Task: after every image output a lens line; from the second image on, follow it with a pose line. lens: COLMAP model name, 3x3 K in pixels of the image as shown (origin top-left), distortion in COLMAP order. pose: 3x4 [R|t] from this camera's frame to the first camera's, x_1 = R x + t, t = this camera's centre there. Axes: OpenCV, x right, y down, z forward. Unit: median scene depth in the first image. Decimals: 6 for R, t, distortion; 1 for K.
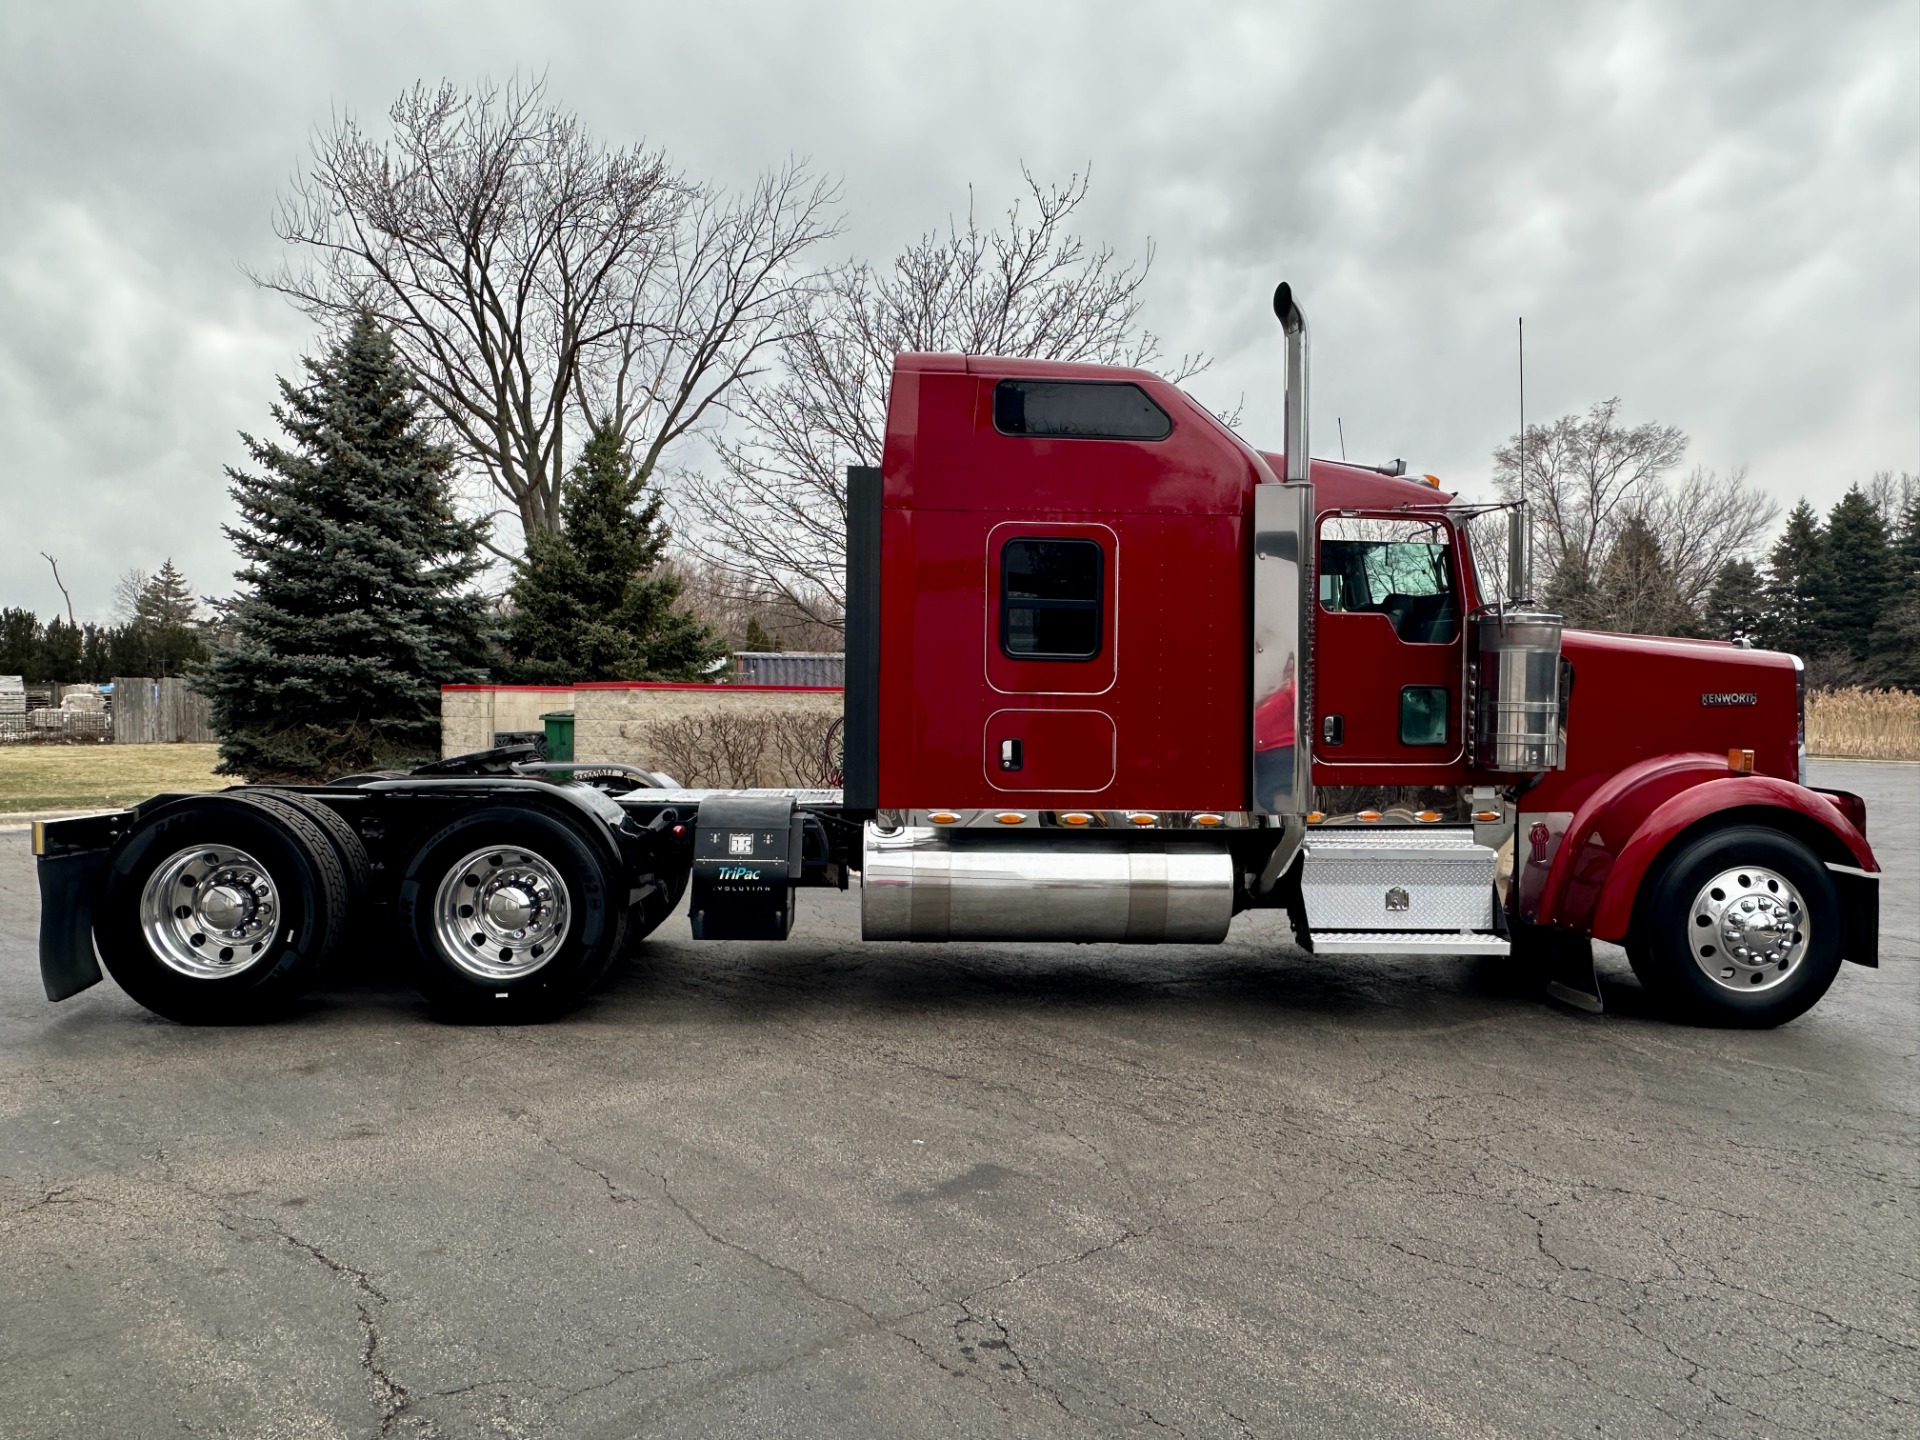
lens RADIAL K [[1493.3, 0, 1008.1], [0, 1493.3, 723.0], [0, 0, 1]] dist [-0.011252, -0.008642]
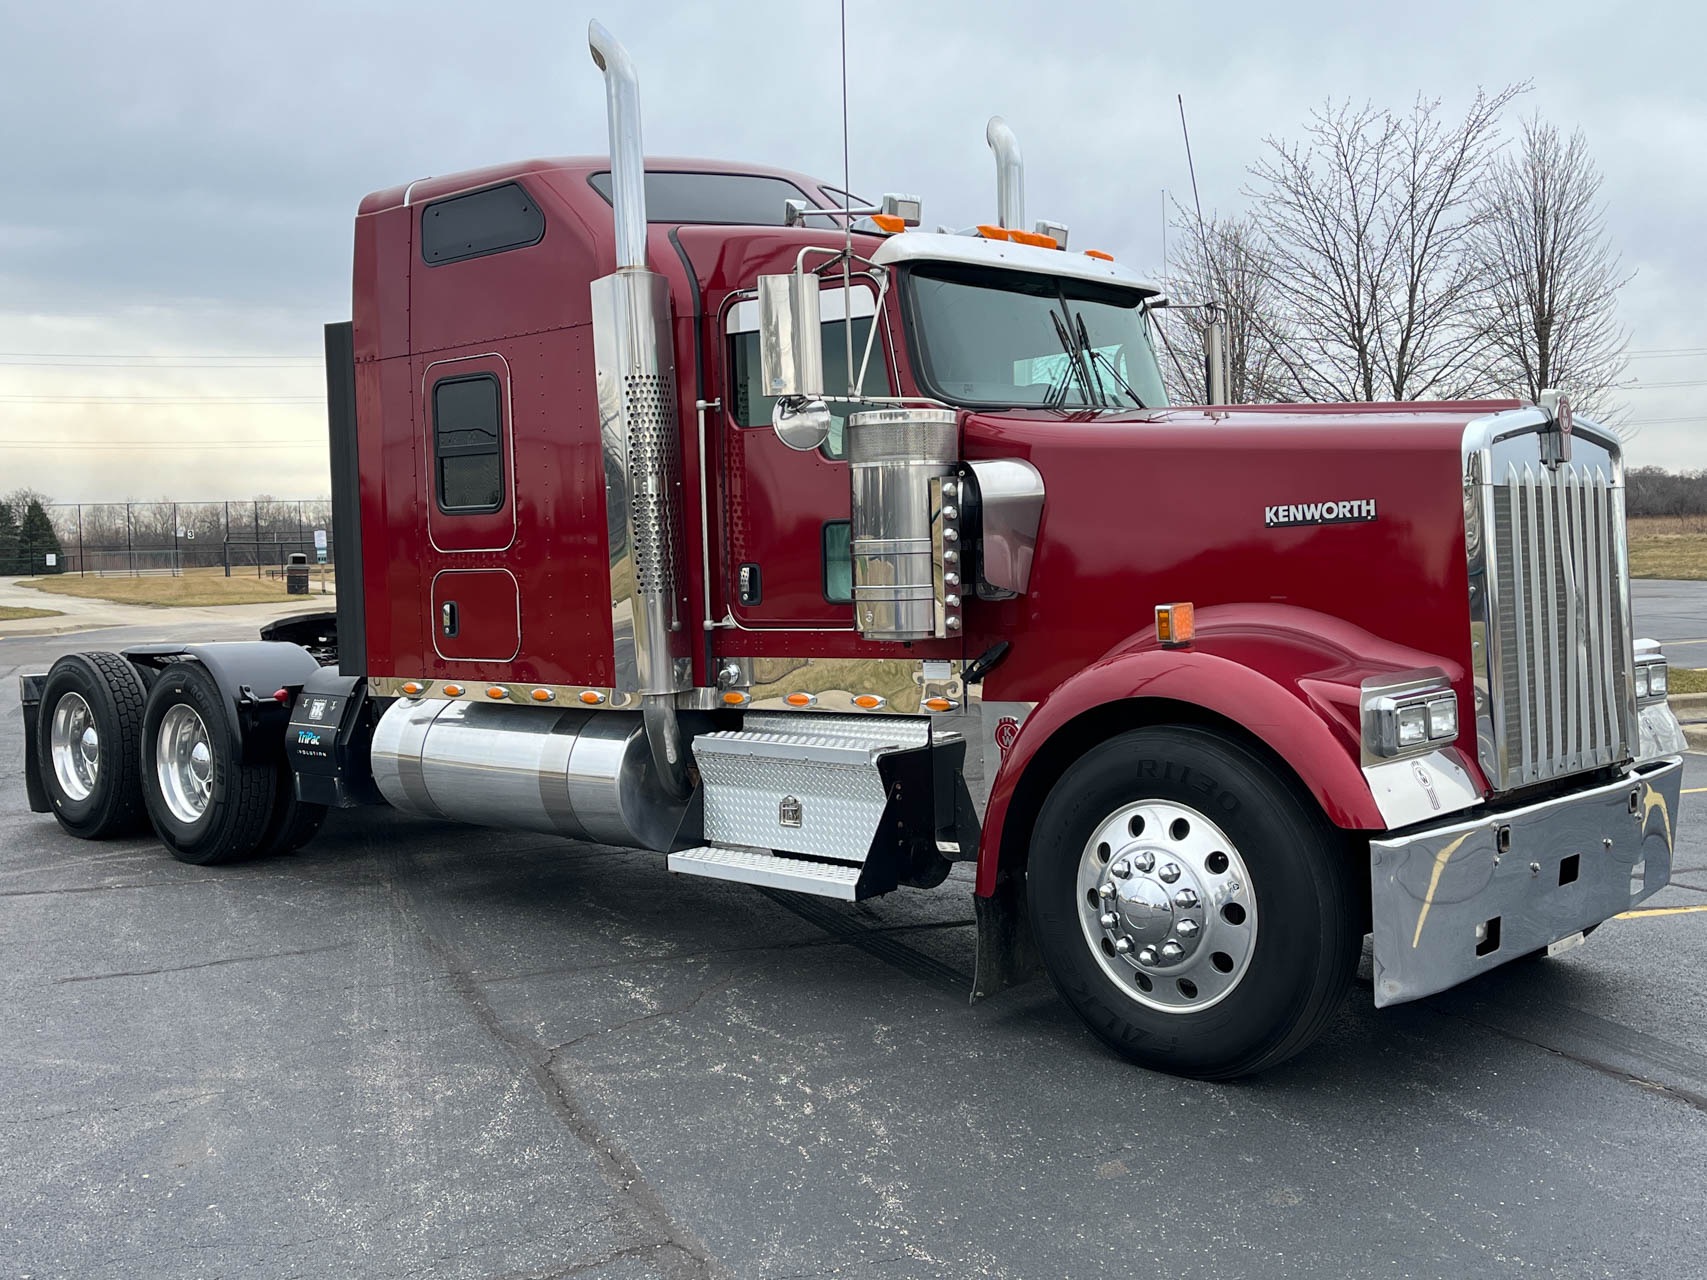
lens RADIAL K [[1913.4, 0, 853.5], [0, 1913.4, 640.0], [0, 0, 1]] dist [0.171984, -0.875854]
pose [[0.658516, 0.004706, -0.752552, 1.000982], [0.034280, 0.998755, 0.036242, -0.000401], [0.751785, -0.049663, 0.657535, 0.402784]]
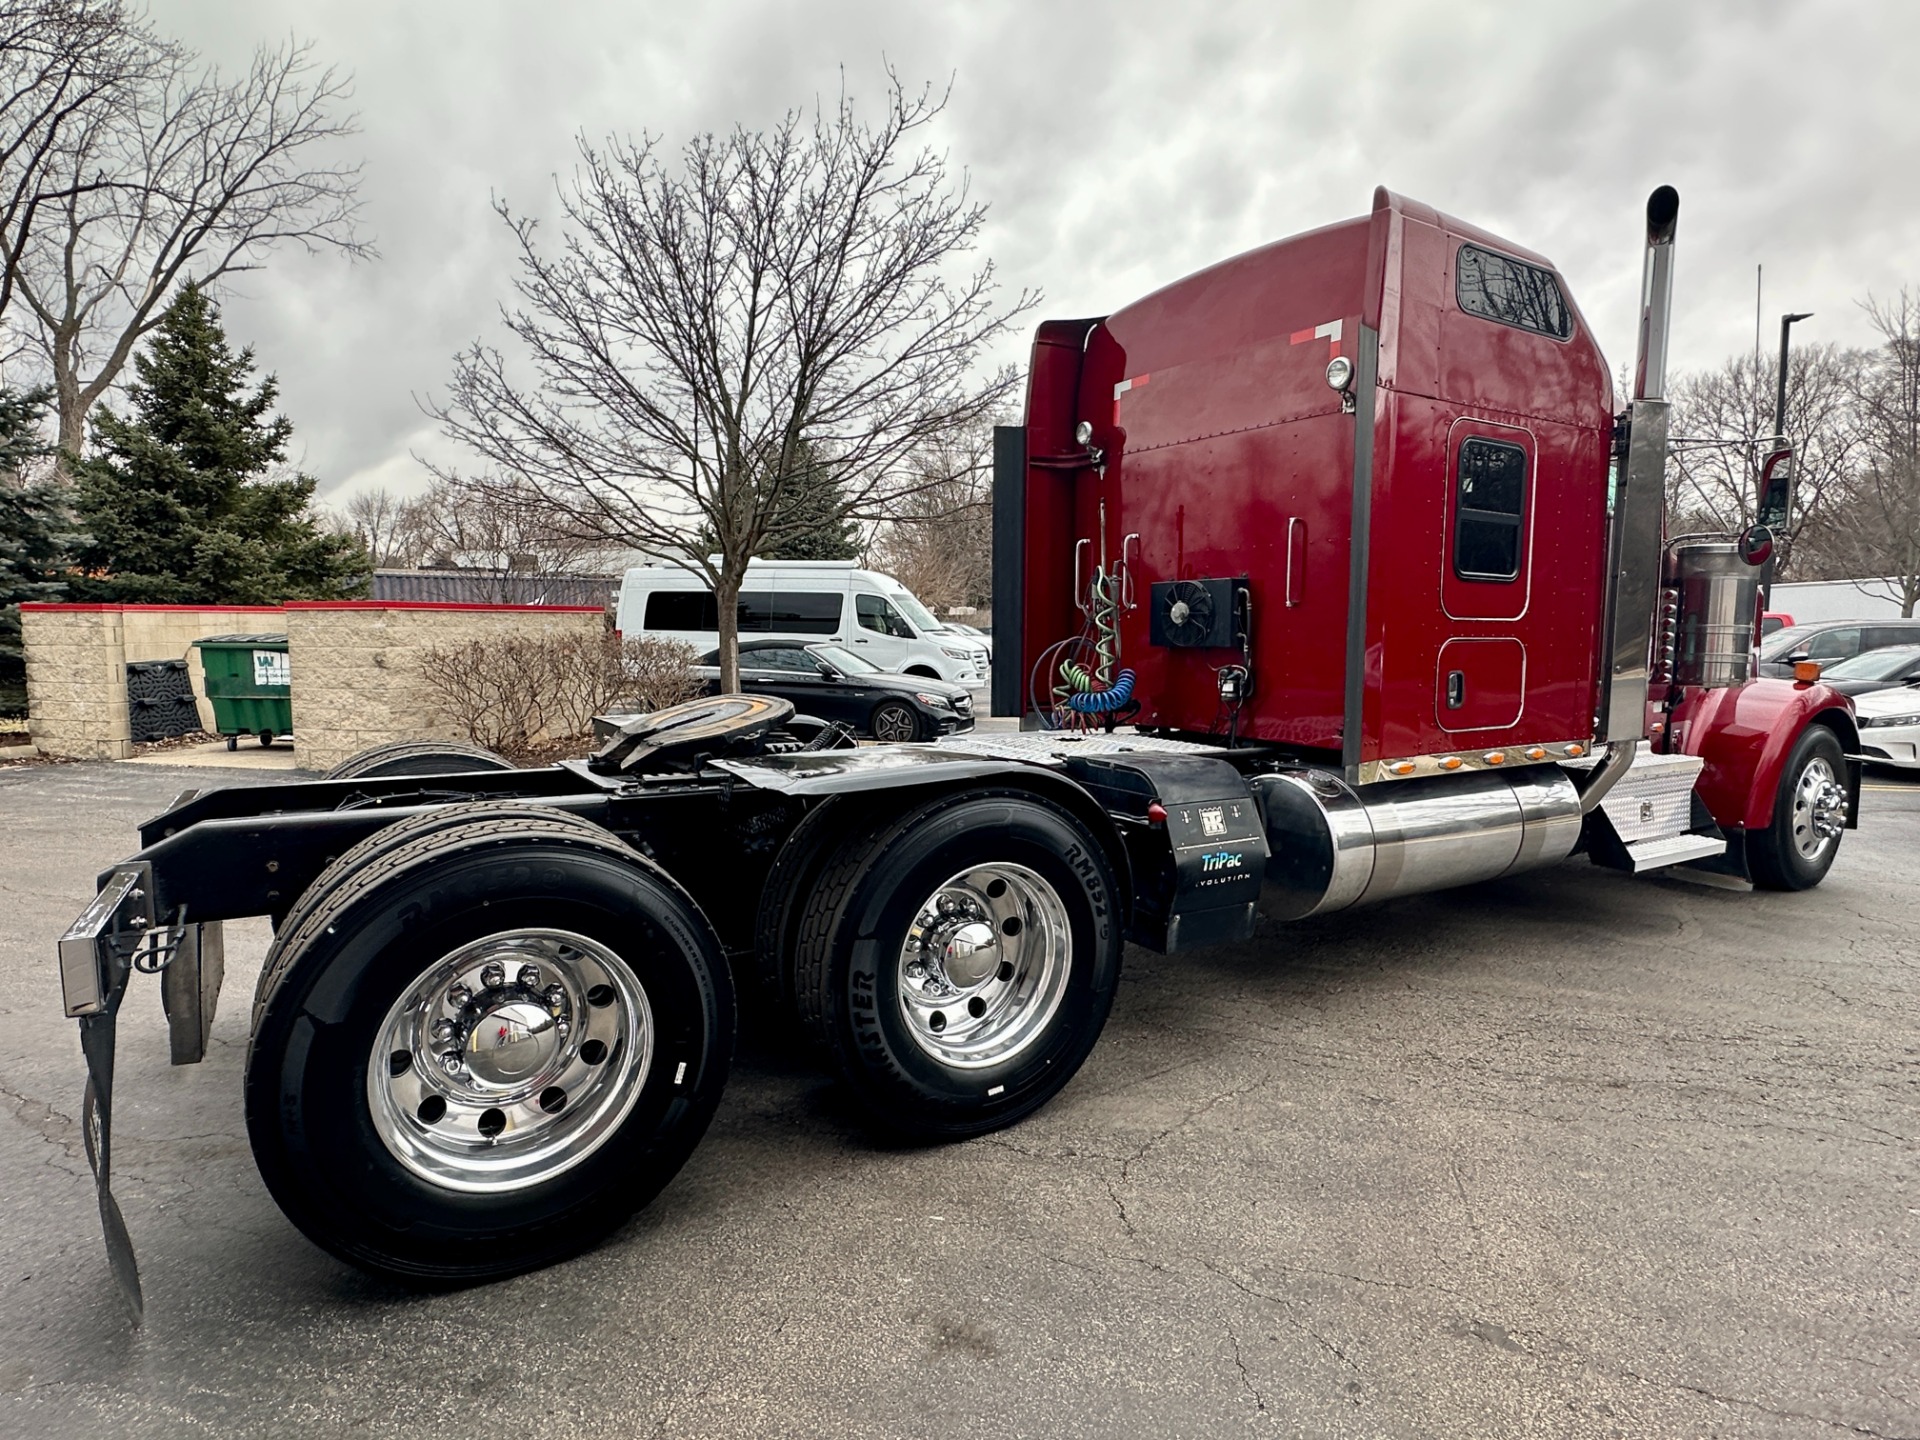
lens RADIAL K [[1118.3, 0, 992.7], [0, 1118.3, 722.5], [0, 0, 1]] dist [-0.006557, 0.000497]
pose [[0.861196, -0.052068, 0.505599, -0.538859], [0.010511, 0.996351, 0.084702, -0.017517], [-0.508164, -0.067630, 0.858601, 0.552145]]
